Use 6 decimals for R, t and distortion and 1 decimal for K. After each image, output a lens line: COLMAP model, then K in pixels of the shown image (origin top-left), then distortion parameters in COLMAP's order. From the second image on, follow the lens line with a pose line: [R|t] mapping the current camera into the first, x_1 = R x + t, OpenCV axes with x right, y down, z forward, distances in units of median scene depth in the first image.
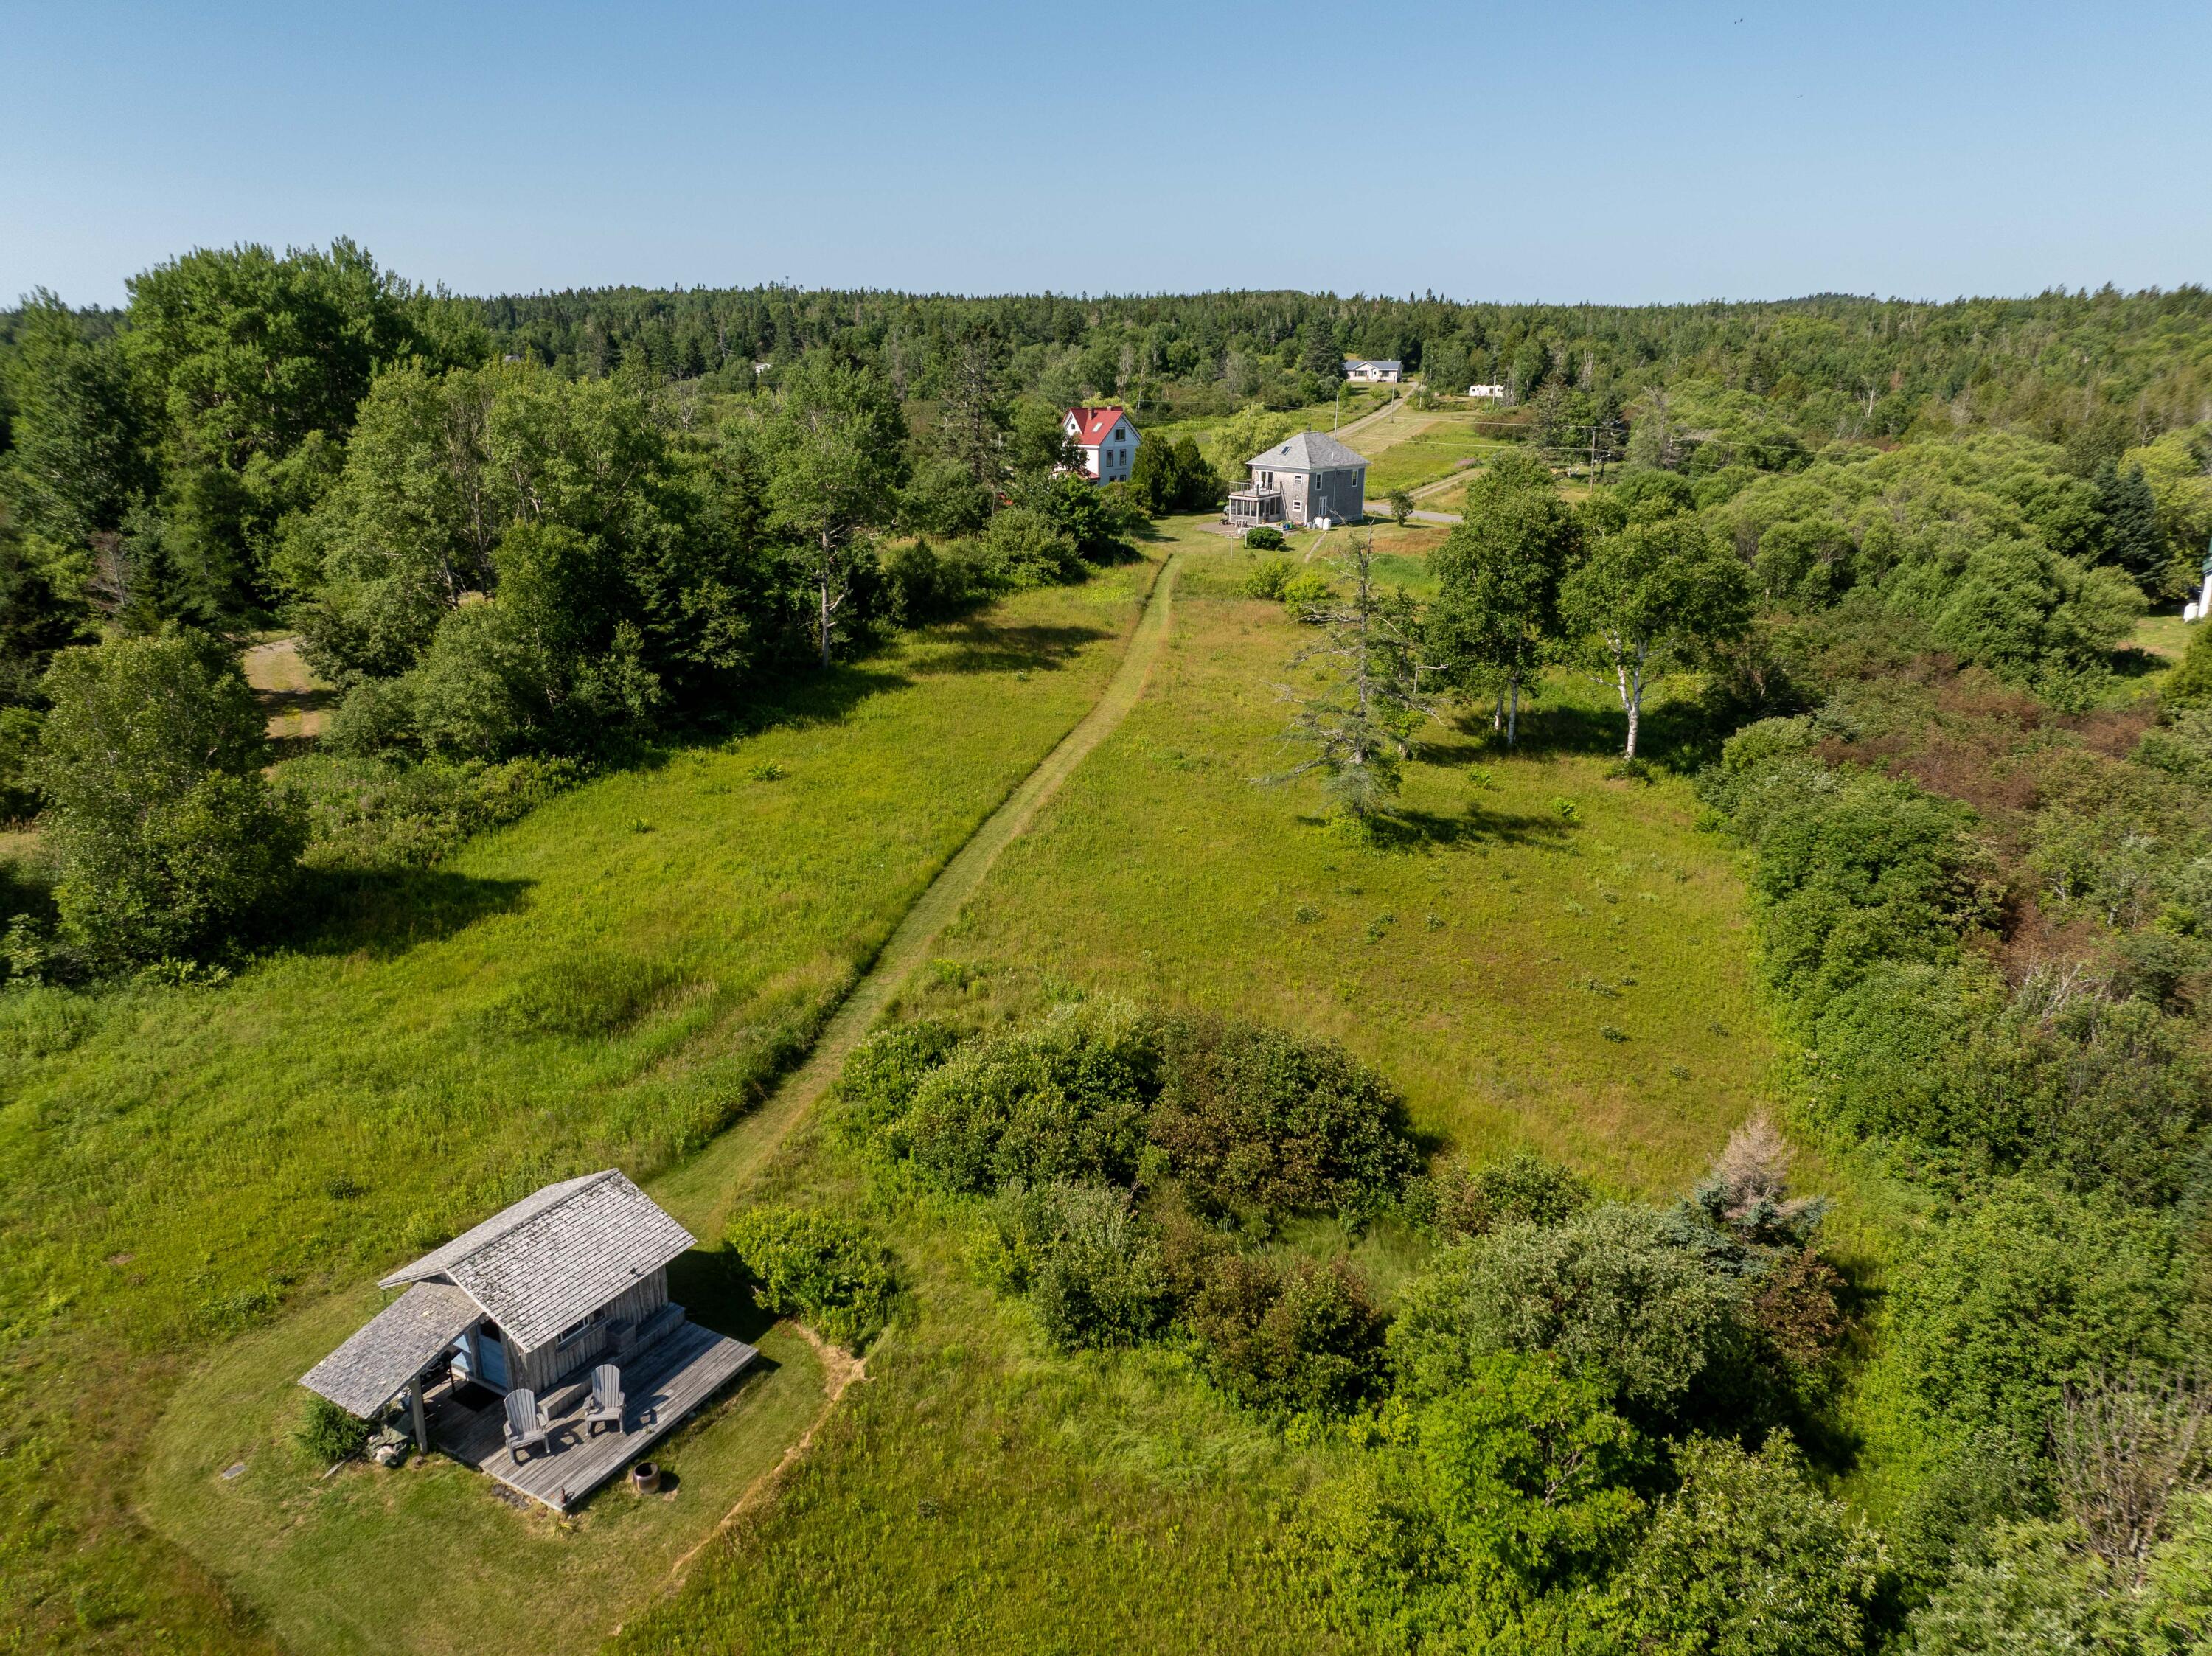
lens RADIAL K [[1561.6, 0, 1103.0], [0, 1561.6, 823.2], [0, 0, 1]] dist [-0.036385, 0.005228]
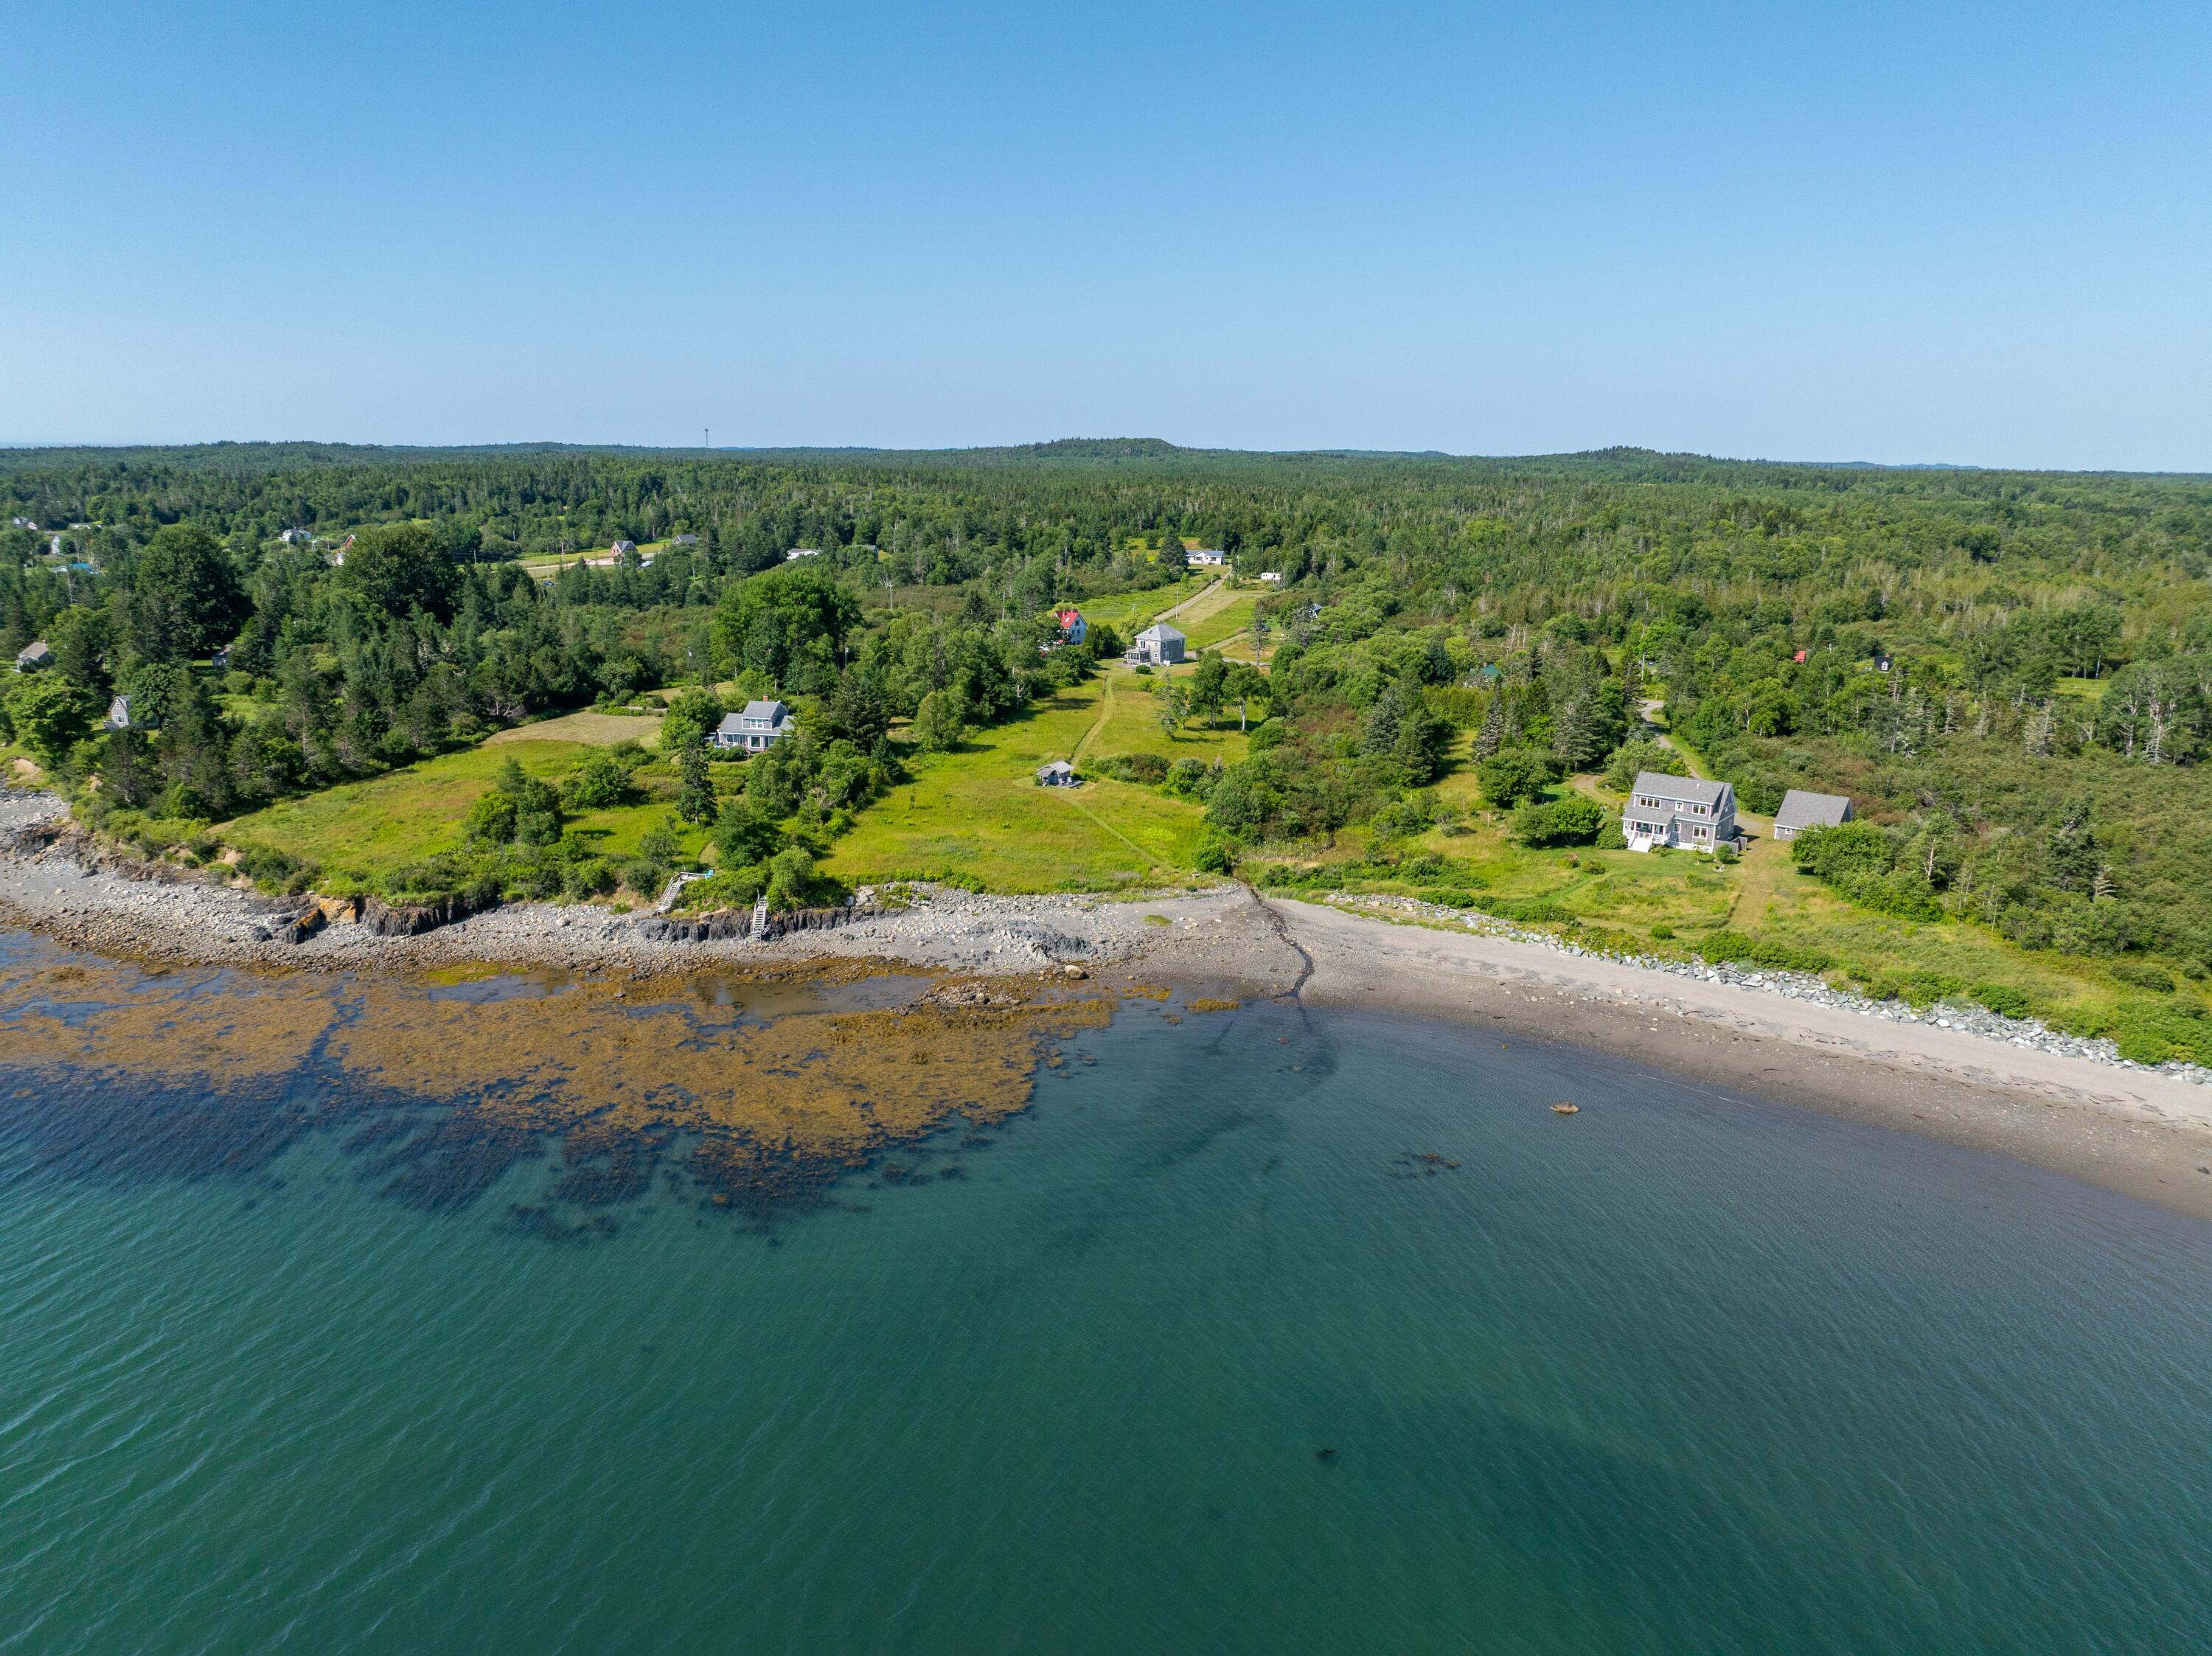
lens RADIAL K [[1561.6, 0, 1103.0], [0, 1561.6, 823.2], [0, 0, 1]] dist [-0.036385, 0.005228]
pose [[0.996457, -0.007555, 0.083769, -0.232377], [0.013833, 0.997116, -0.074628, 0.337239], [-0.082964, 0.075522, 0.993687, -1.980569]]
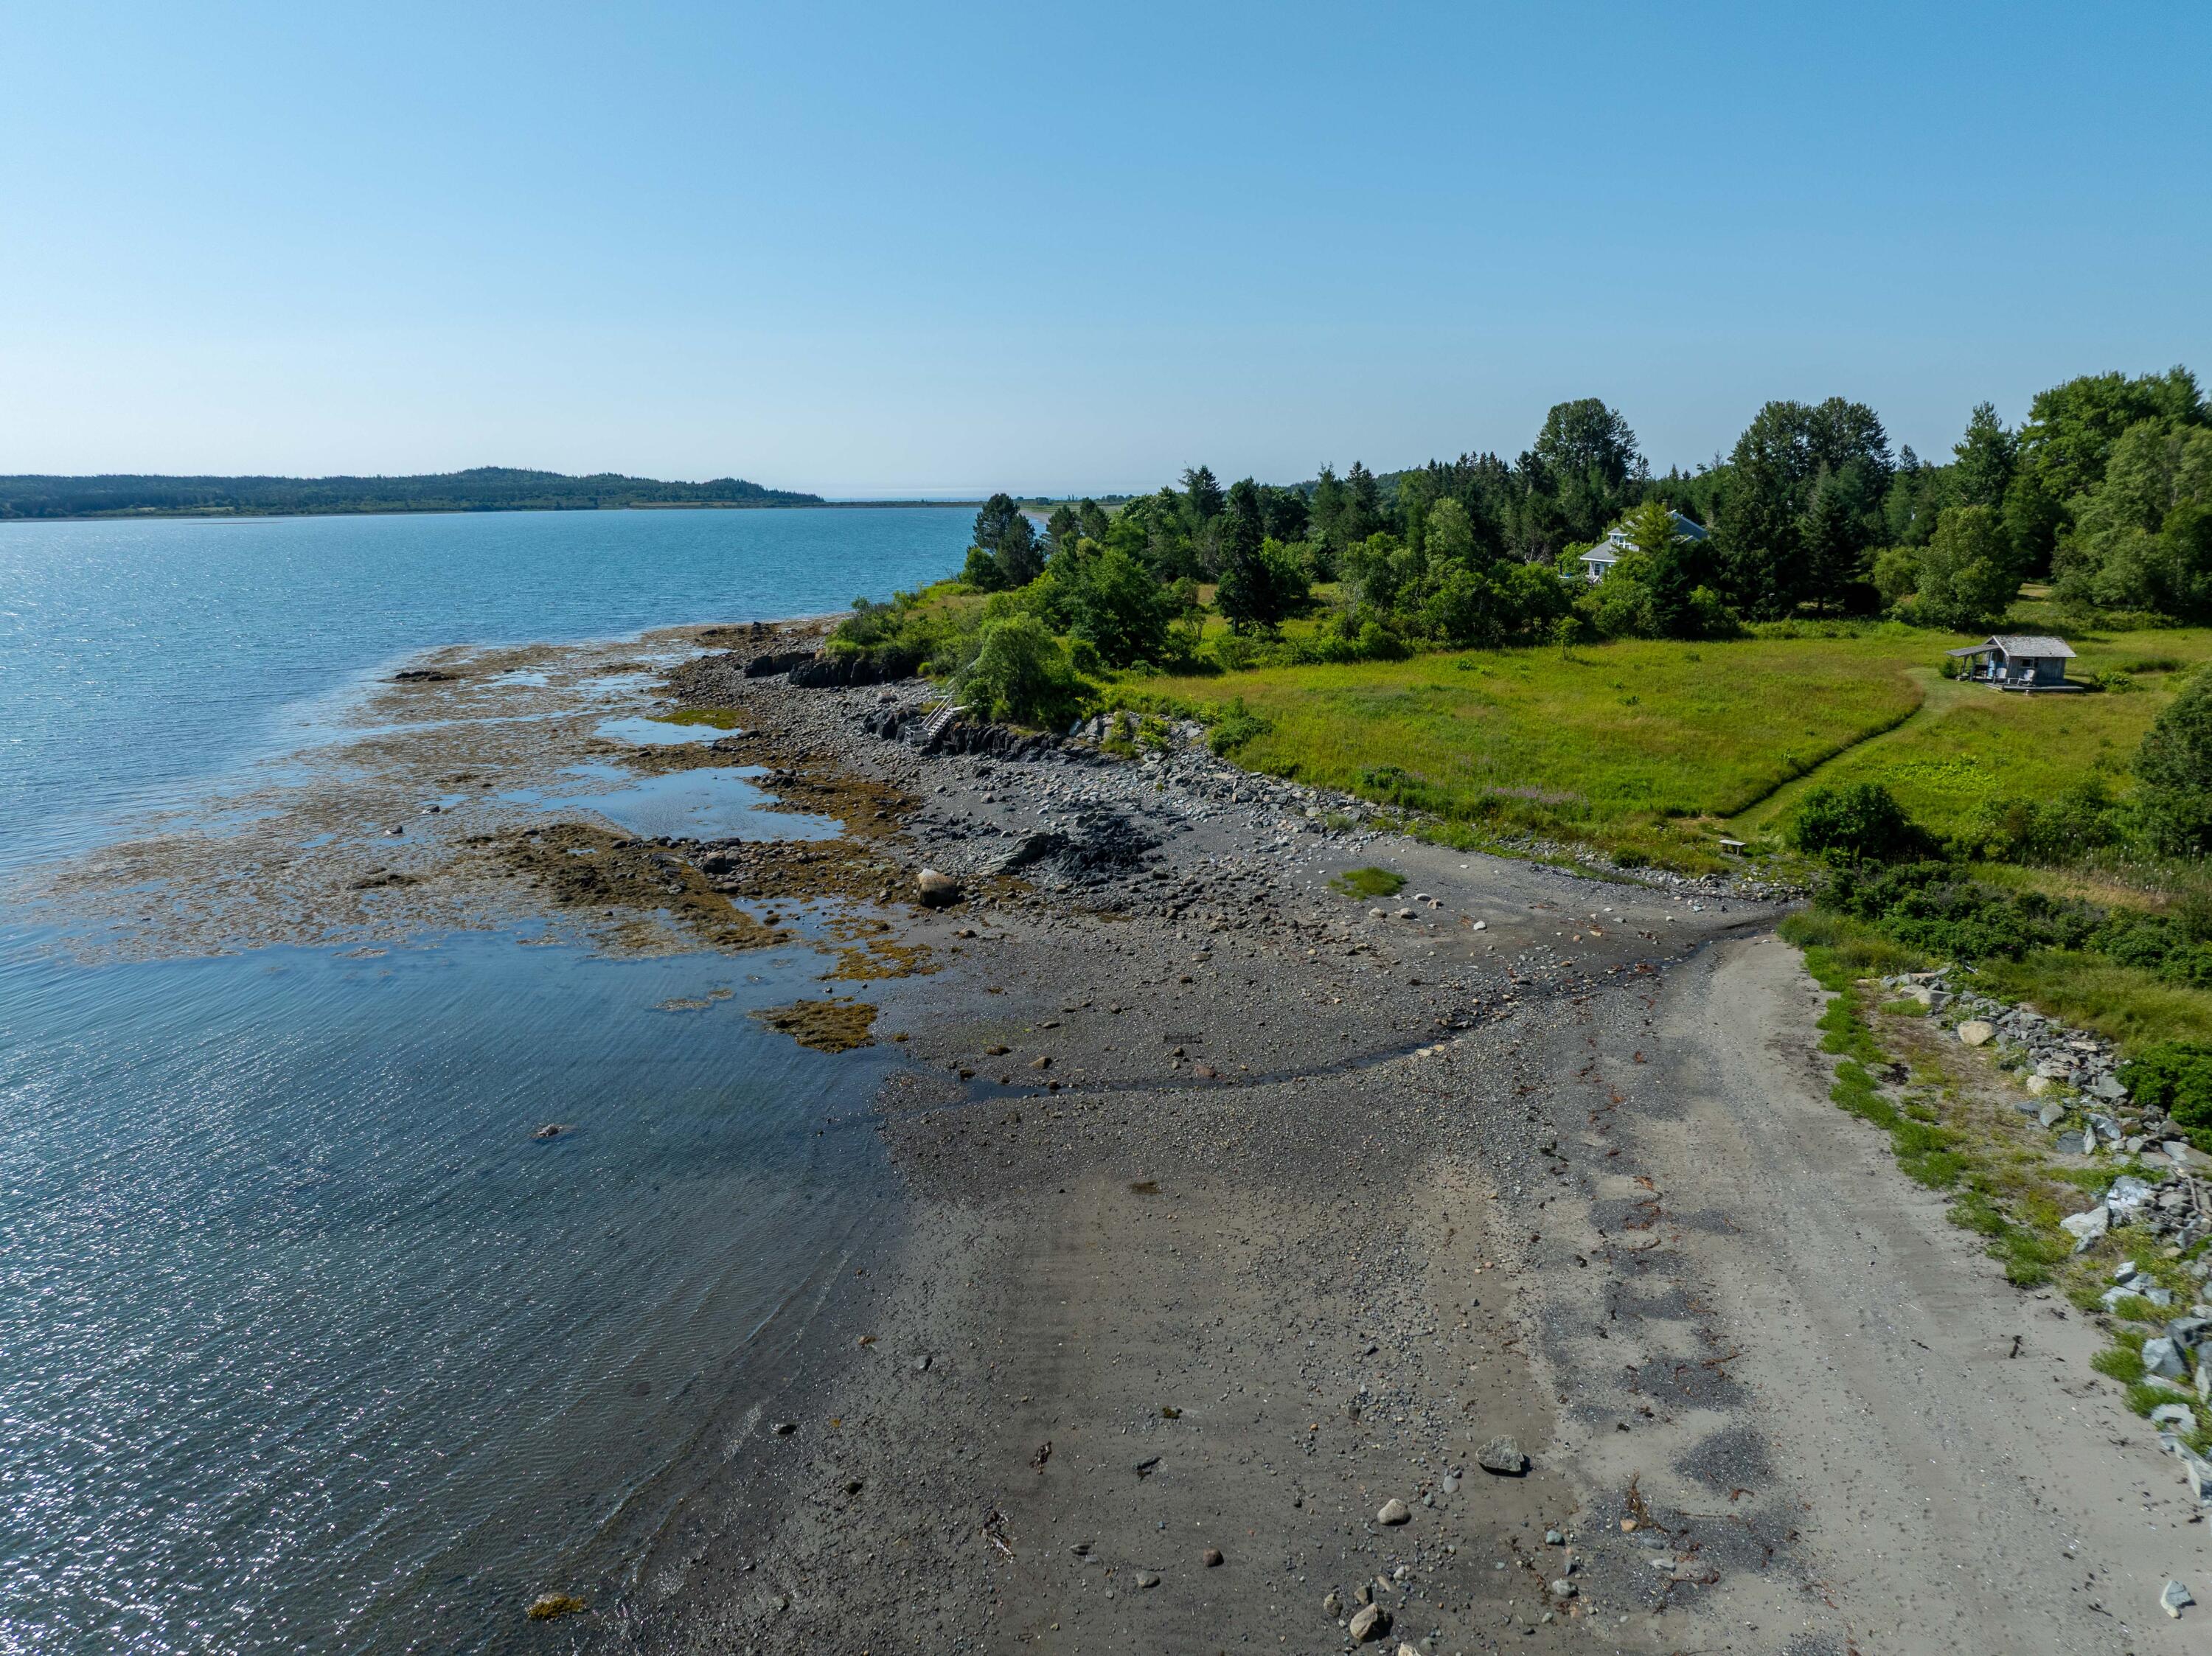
lens RADIAL K [[1555.1, 0, 1106.0], [0, 1555.1, 828.0], [0, 0, 1]] dist [-0.031657, -0.001847]
pose [[0.453734, 0.187231, -0.871246, 0.481431], [-0.269201, 0.960801, 0.066280, 0.279395], [0.849504, 0.204467, 0.486351, -0.623672]]
